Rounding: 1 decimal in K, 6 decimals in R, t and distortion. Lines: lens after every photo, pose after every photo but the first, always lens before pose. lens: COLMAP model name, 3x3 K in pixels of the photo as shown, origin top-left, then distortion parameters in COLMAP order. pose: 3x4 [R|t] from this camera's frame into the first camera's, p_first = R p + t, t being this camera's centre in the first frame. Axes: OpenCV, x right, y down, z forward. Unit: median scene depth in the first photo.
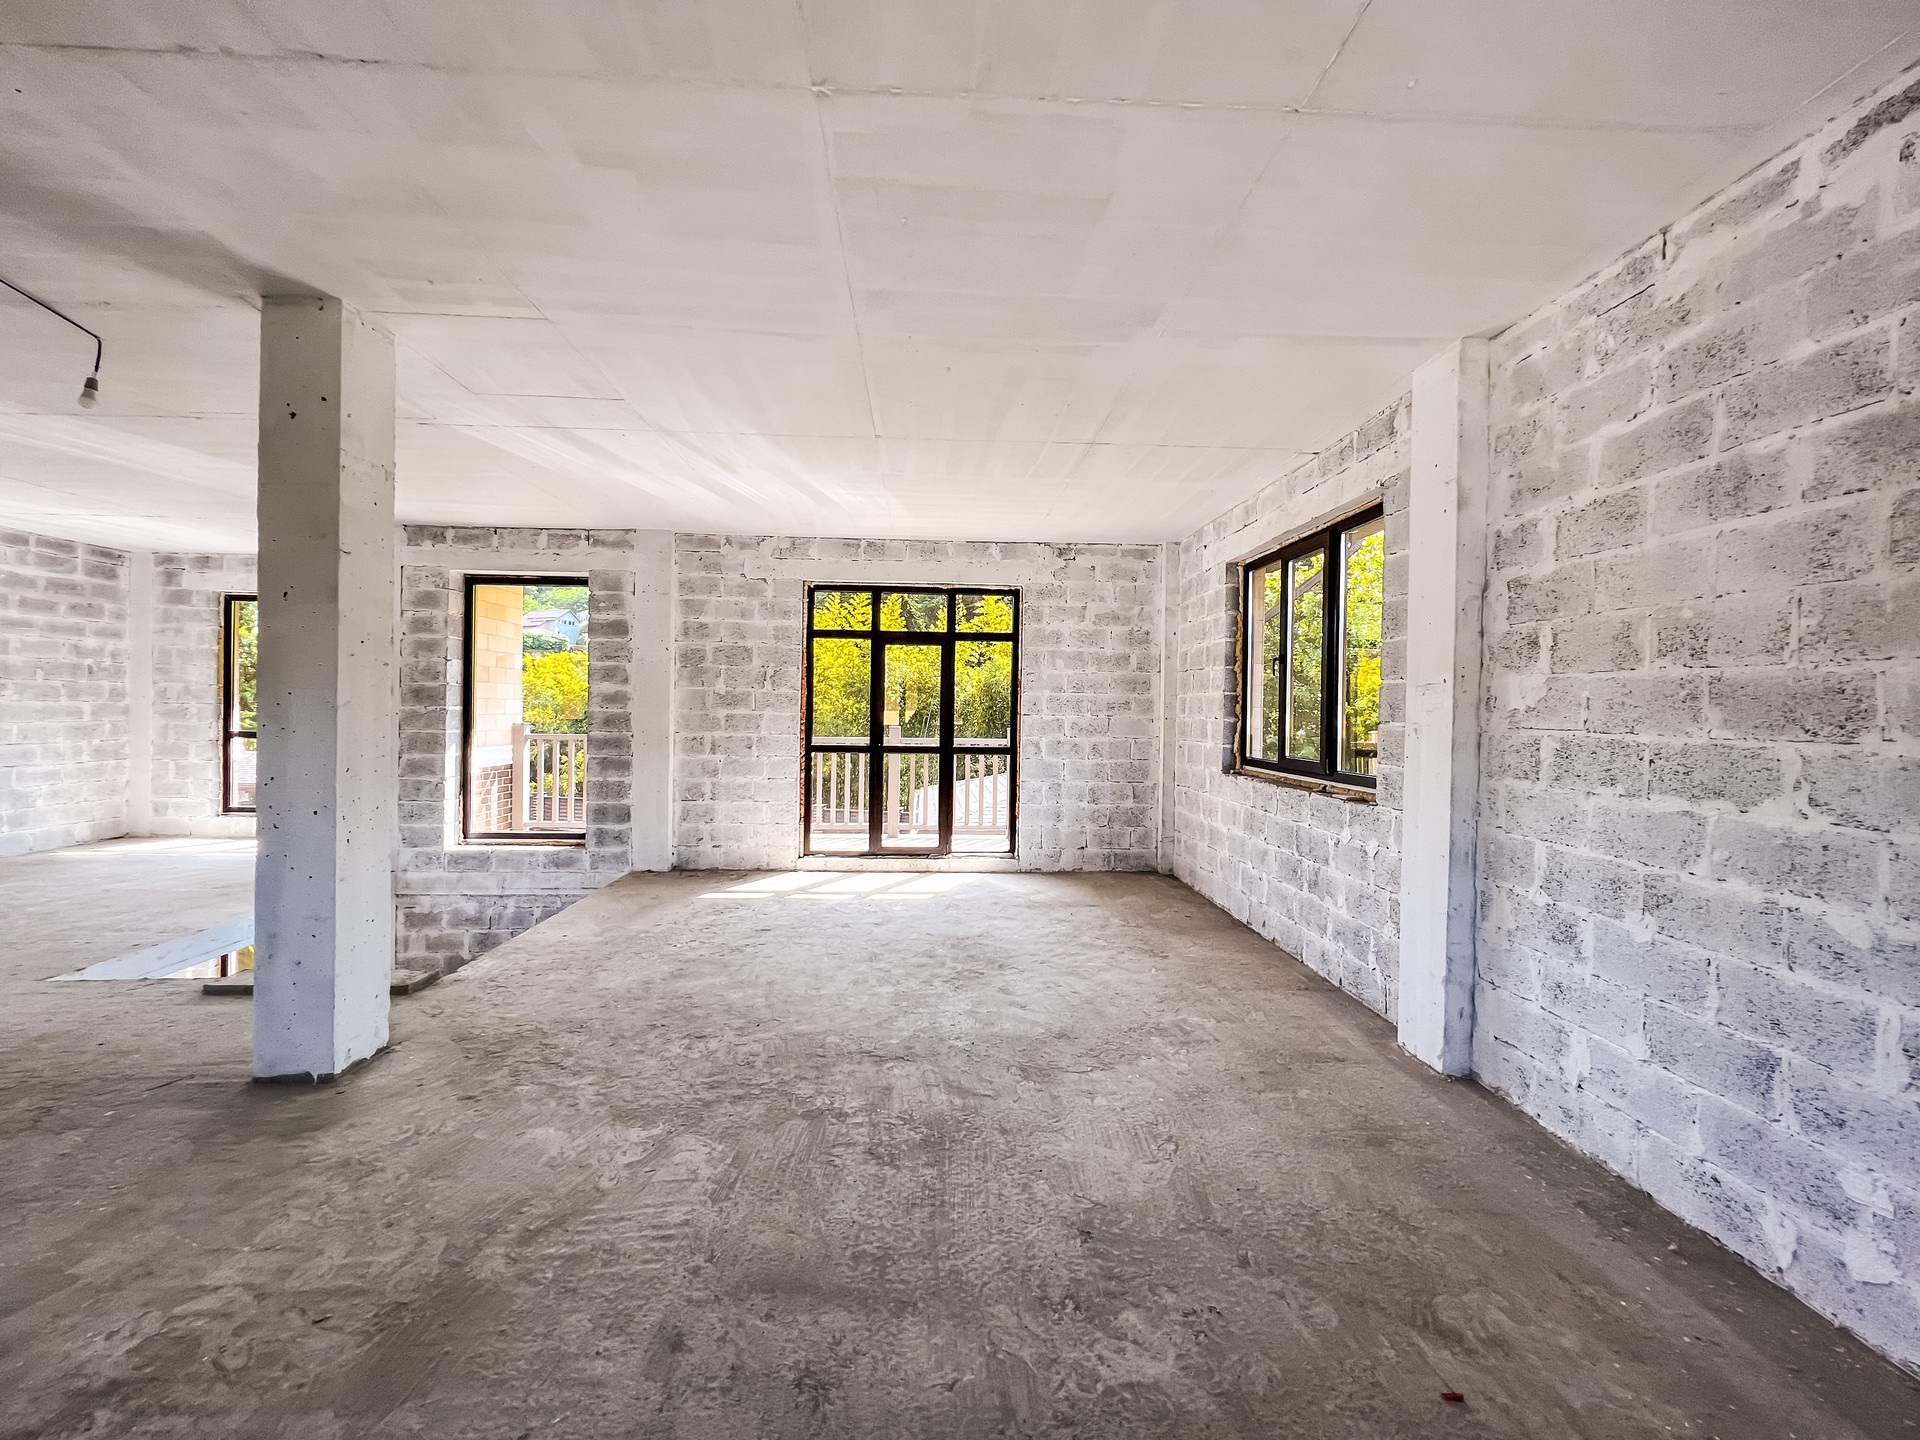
lens RADIAL K [[767.4, 0, 977.9], [0, 767.4, 720.1], [0, 0, 1]] dist [-0.002565, 0.000923]
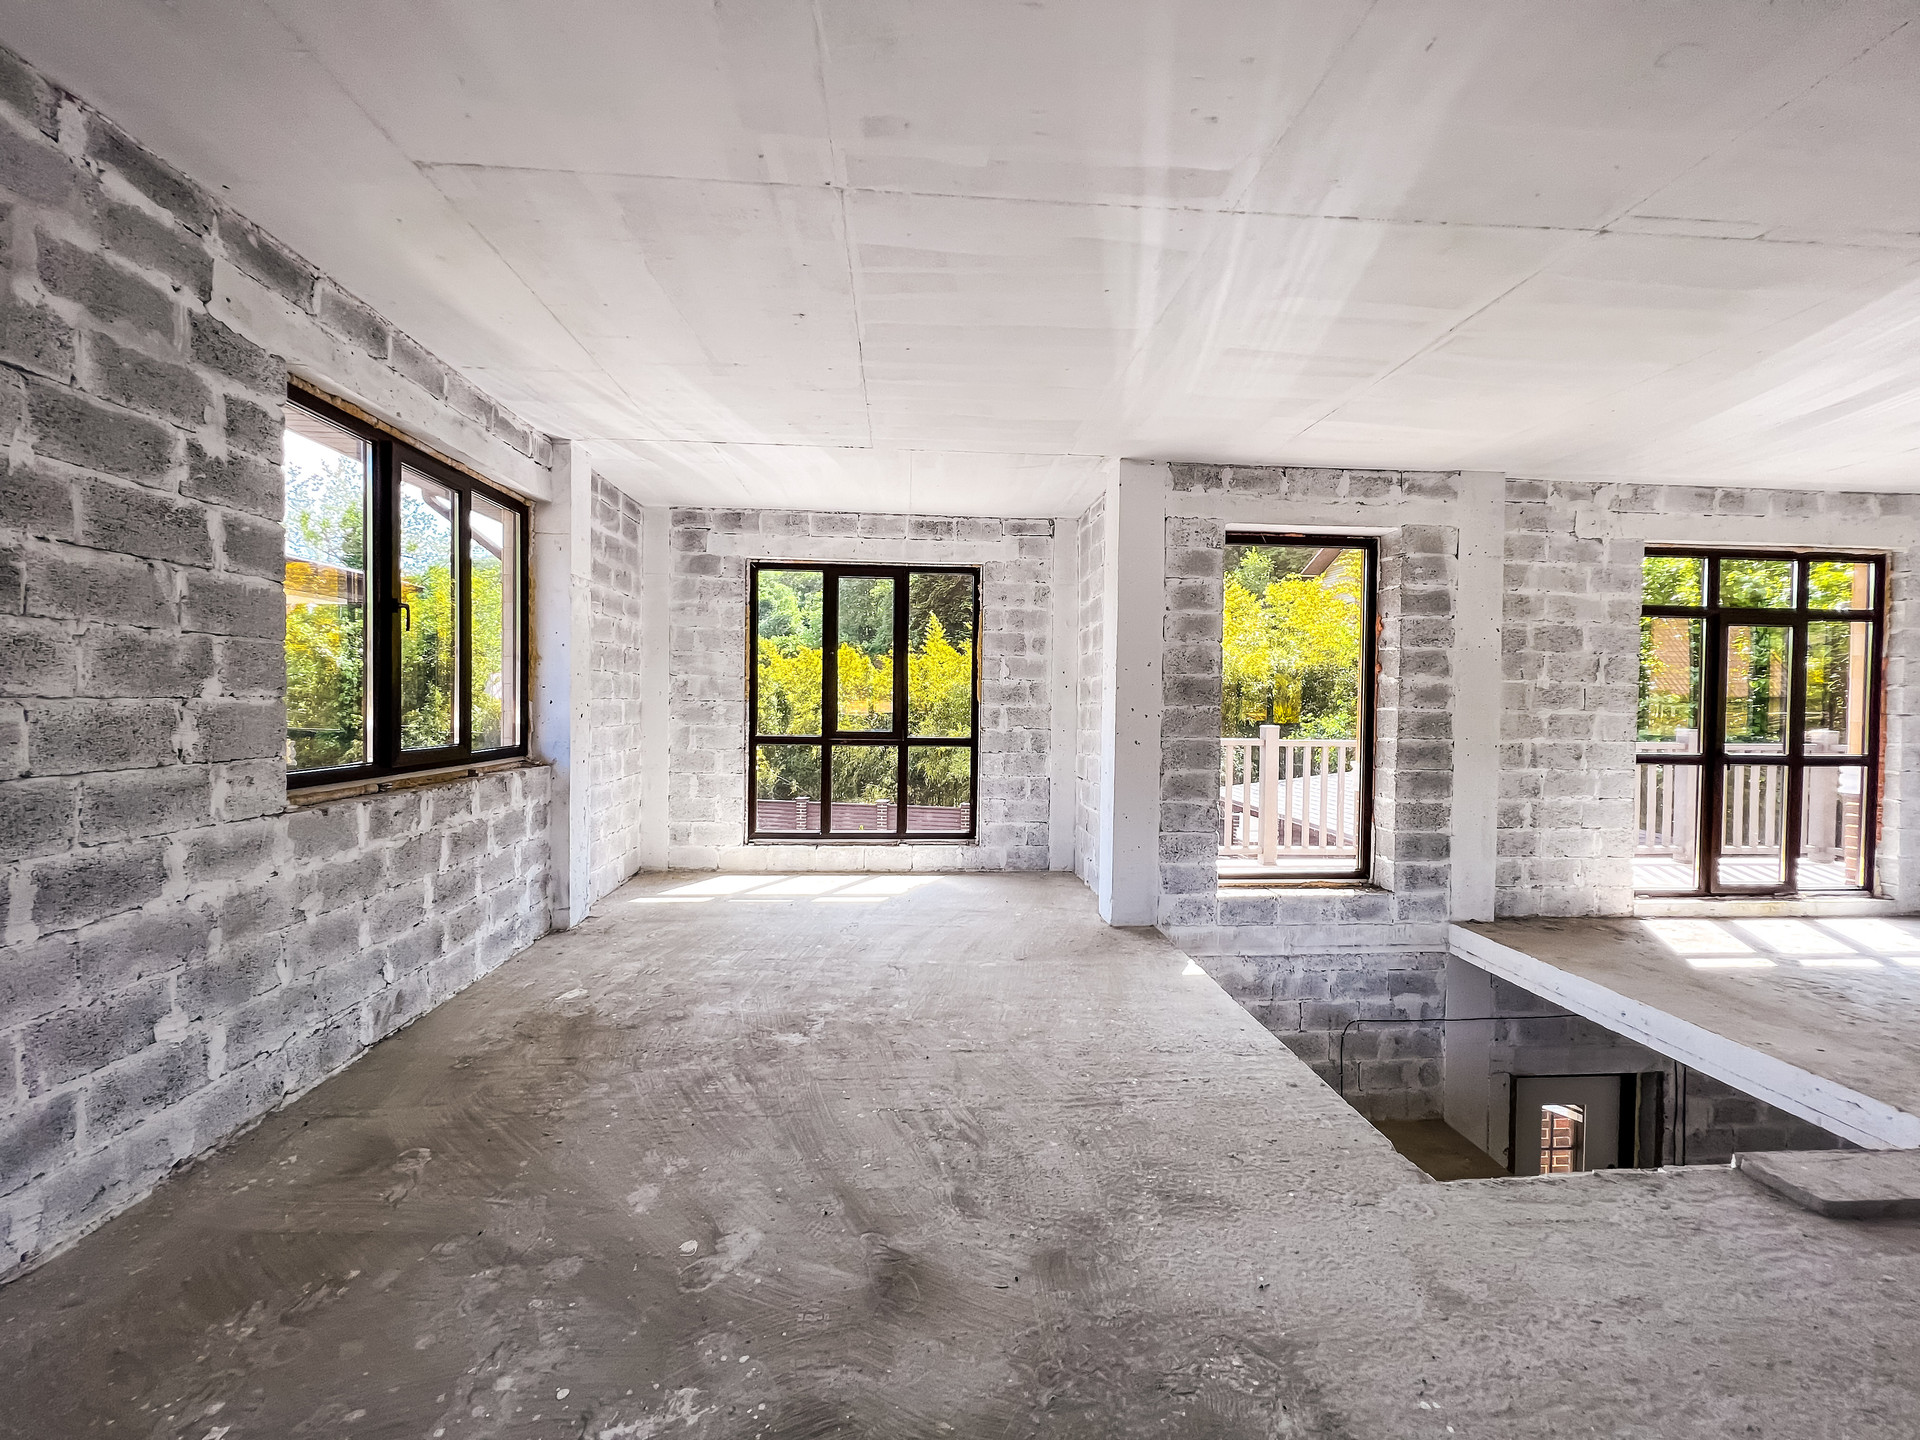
lens RADIAL K [[767.4, 0, 959.9], [0, 767.4, 720.6], [0, 0, 1]] dist [-0.002565, 0.000923]
pose [[0.999698, -0.001975, 0.024480, -0.939622], [0.001670, 0.999921, 0.012479, -0.012993], [-0.024502, -0.012435, 0.999622, 0.248047]]
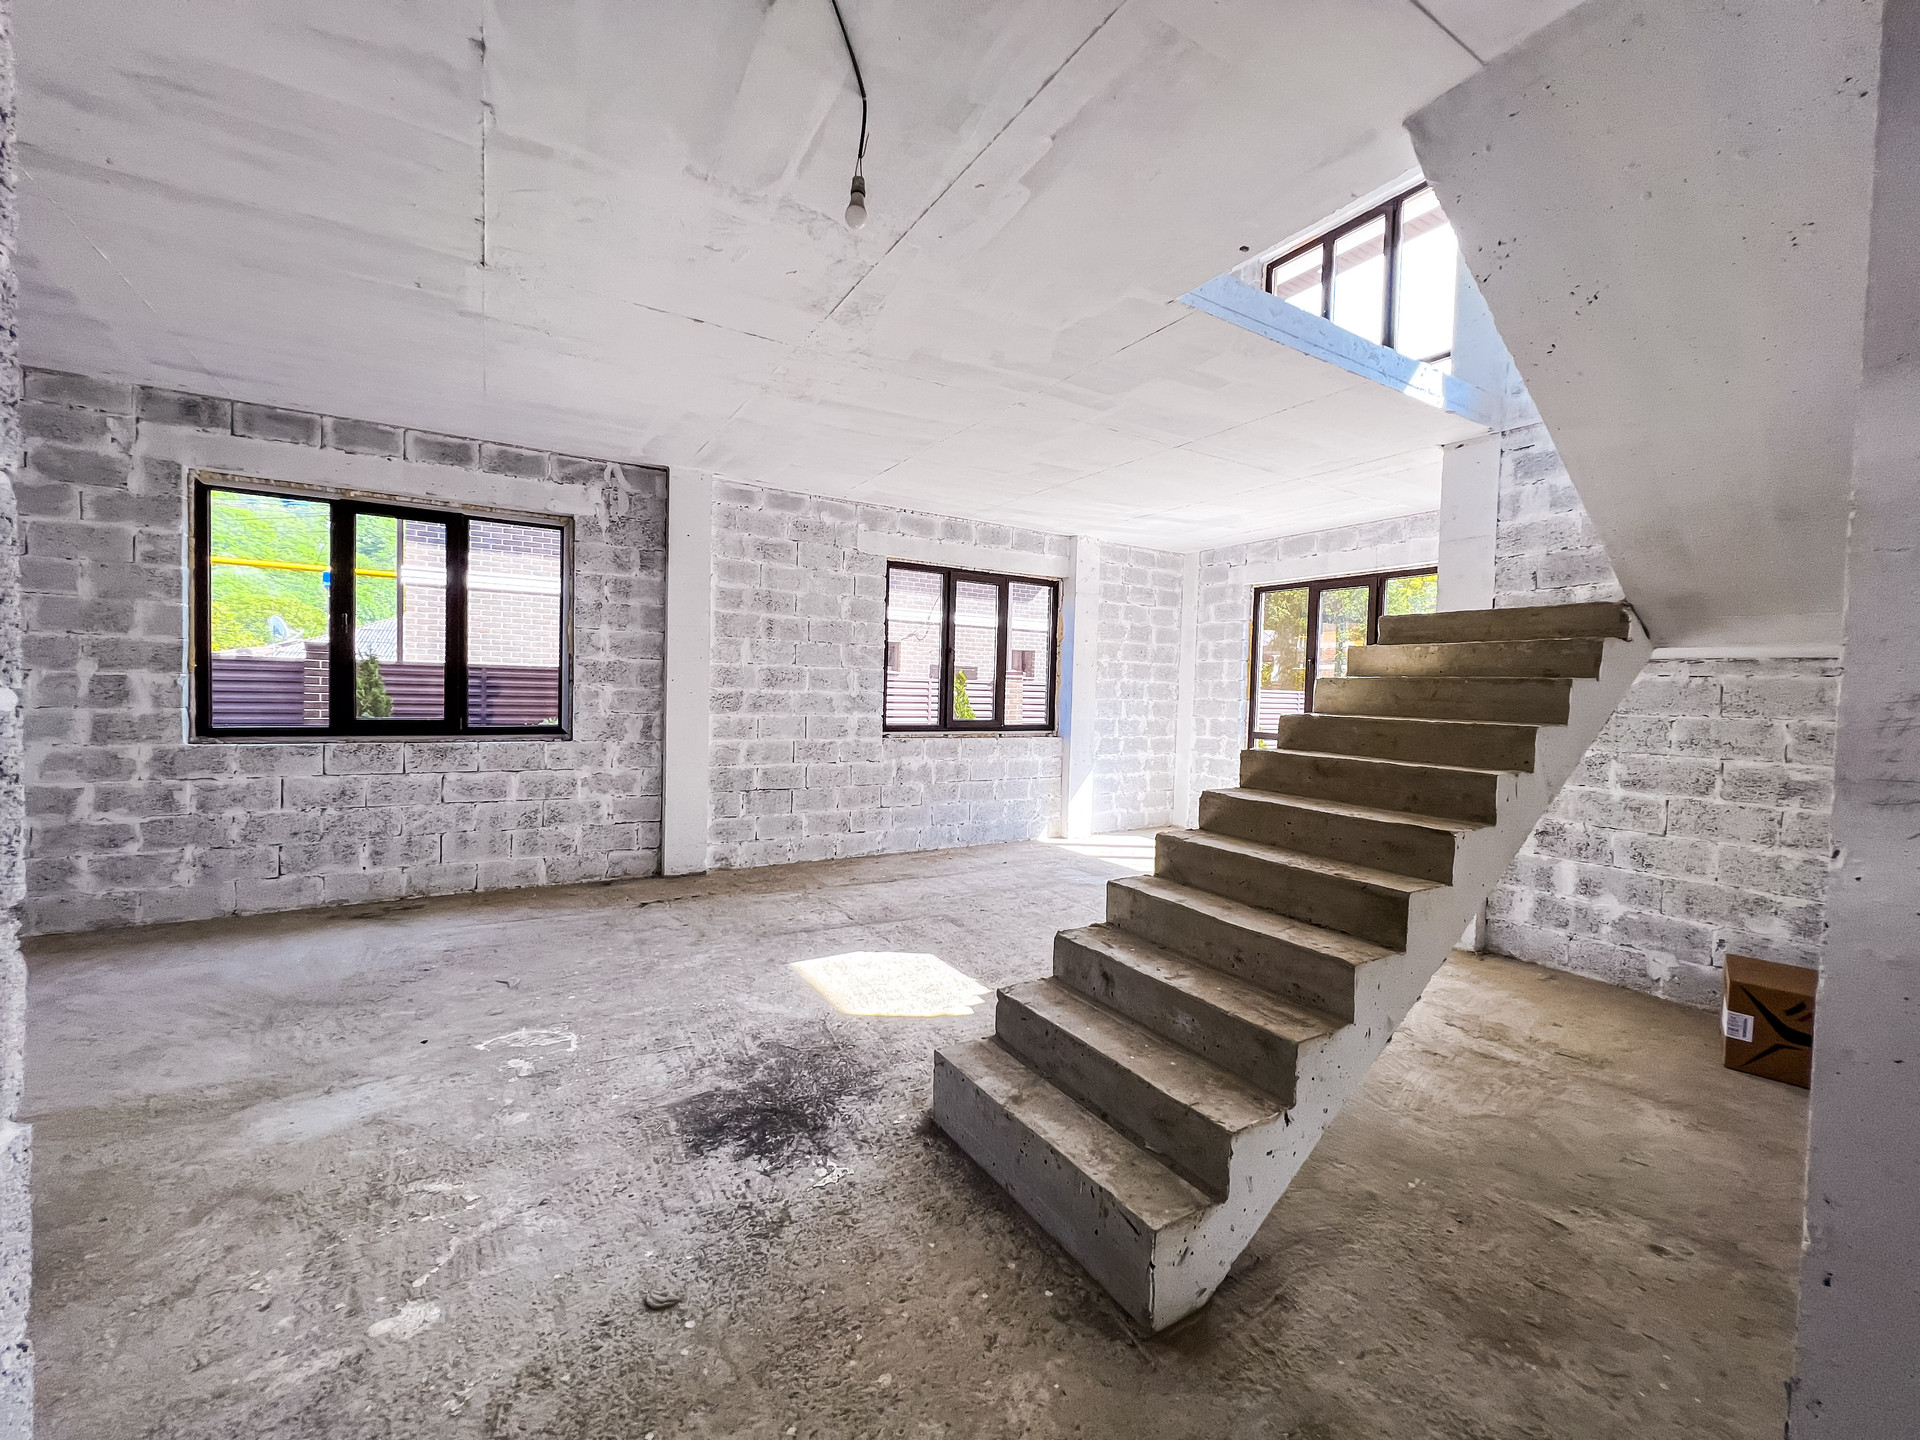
lens RADIAL K [[767.4, 0, 960.9], [0, 767.4, 713.3], [0, 0, 1]] dist [-0.002565, 0.000923]
pose [[0.491772, 0.027622, -0.870286, -0.394976], [-0.026316, 0.999512, 0.016854, 0.455912], [0.870326, 0.014614, 0.492259, 0.265549]]
